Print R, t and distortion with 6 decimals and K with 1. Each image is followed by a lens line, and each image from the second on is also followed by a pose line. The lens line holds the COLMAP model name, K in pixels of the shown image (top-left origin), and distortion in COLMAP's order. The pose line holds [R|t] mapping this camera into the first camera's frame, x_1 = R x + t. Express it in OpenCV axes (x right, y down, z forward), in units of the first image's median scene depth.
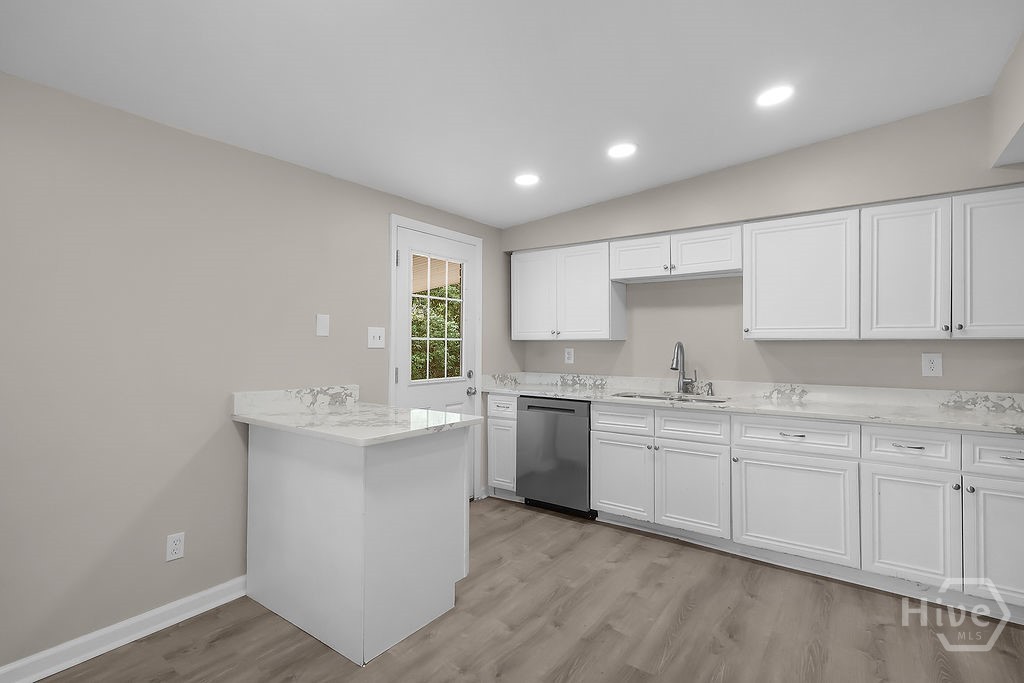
lens RADIAL K [[492.8, 0, 506.3], [0, 492.8, 337.2], [0, 0, 1]] dist [0.001494, -0.000219]
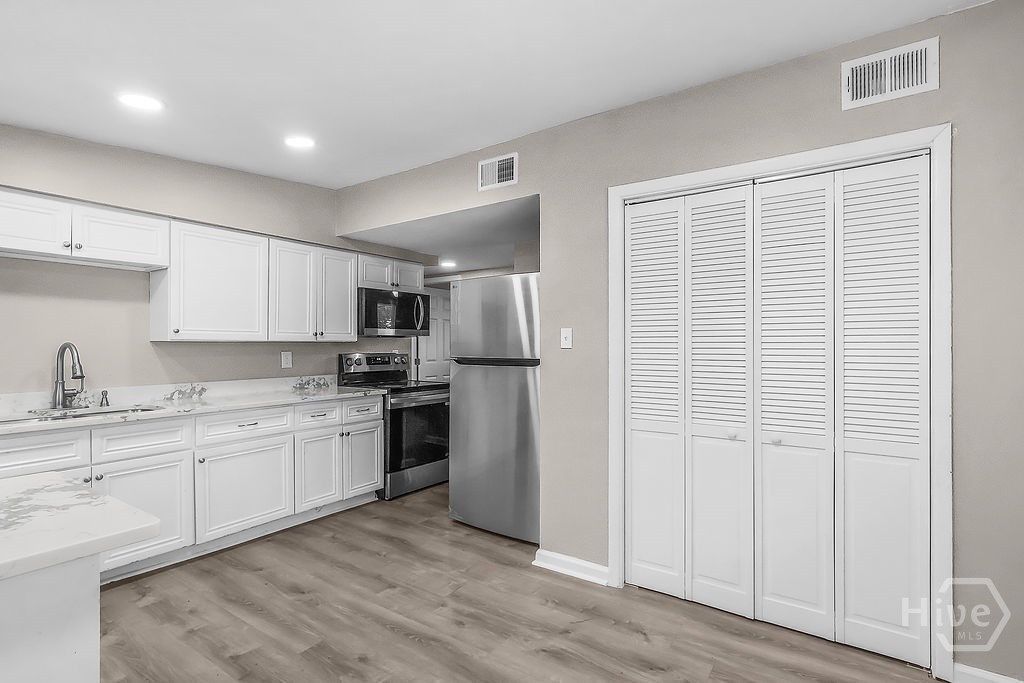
lens RADIAL K [[480.6, 0, 514.3], [0, 480.6, 344.8], [0, 0, 1]] dist [-0.001943, -0.000360]
pose [[-0.030992, -0.000256, 0.999520, -0.531930], [-0.010234, 0.999948, -0.000062, 0.007096], [-0.999467, -0.010231, -0.030993, 0.403351]]
